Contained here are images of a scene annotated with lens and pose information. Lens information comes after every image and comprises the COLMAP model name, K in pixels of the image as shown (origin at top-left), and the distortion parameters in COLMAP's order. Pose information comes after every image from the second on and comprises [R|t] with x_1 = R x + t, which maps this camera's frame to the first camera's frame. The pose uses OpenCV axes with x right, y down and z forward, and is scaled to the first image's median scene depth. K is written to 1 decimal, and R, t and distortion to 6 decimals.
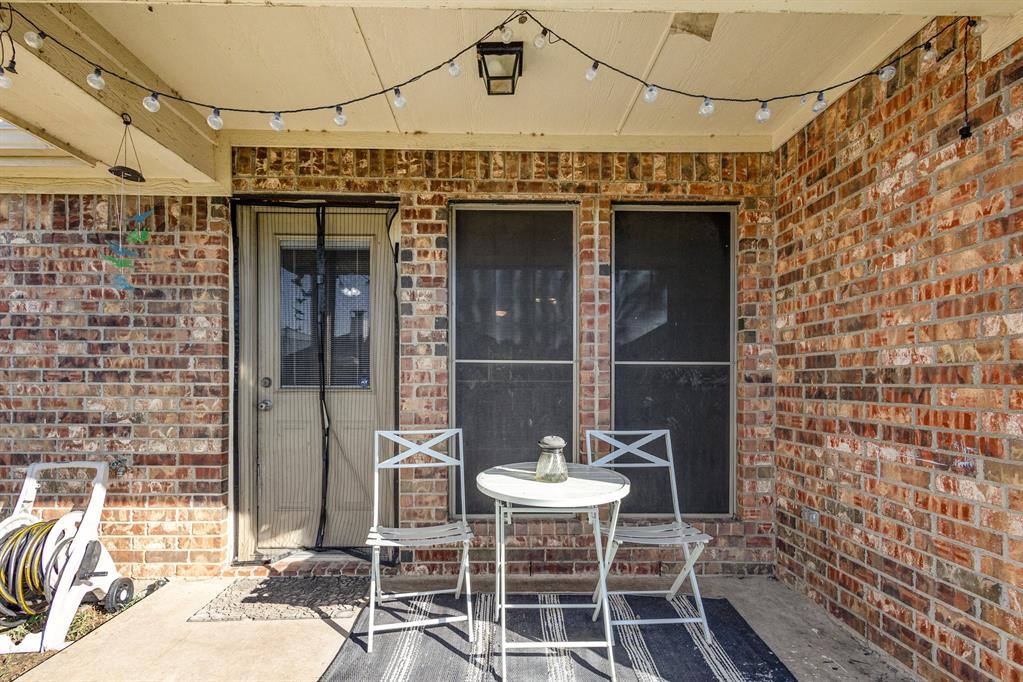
lens RADIAL K [[486.2, 0, 512.7], [0, 486.2, 383.0], [0, 0, 1]] dist [0.001825, -0.000020]
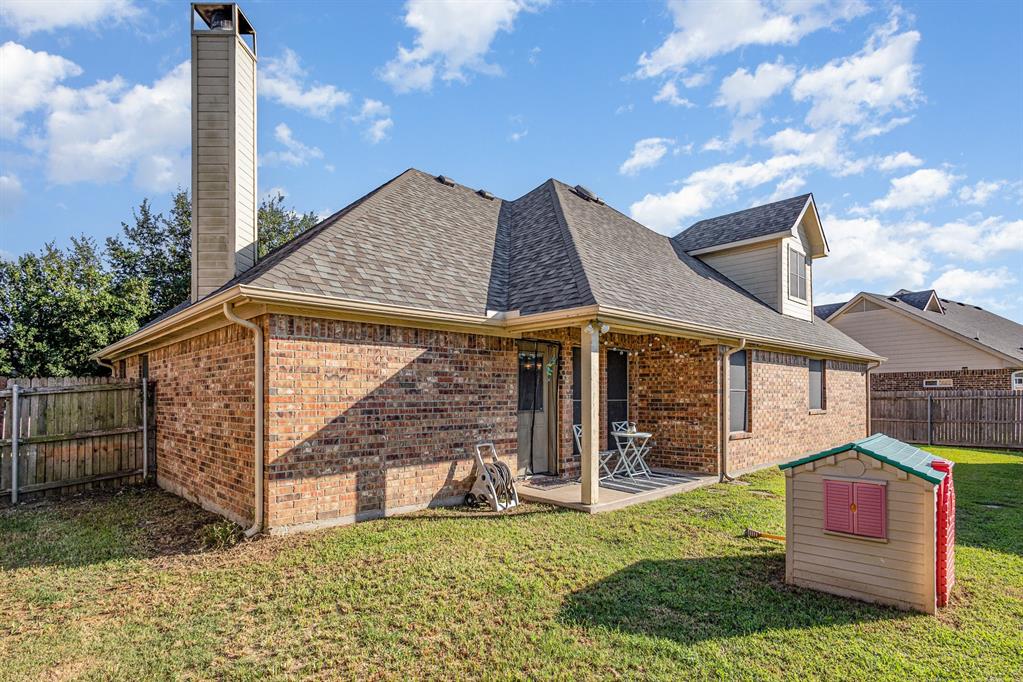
lens RADIAL K [[519.2, 0, 515.3], [0, 519.2, 395.9], [0, 0, 1]] dist [-0.000623, -0.000393]
pose [[0.733927, -0.006511, 0.679197, -2.506249], [0.008911, 0.999960, -0.000043, -0.077917], [-0.679170, 0.006084, 0.733956, -1.027041]]
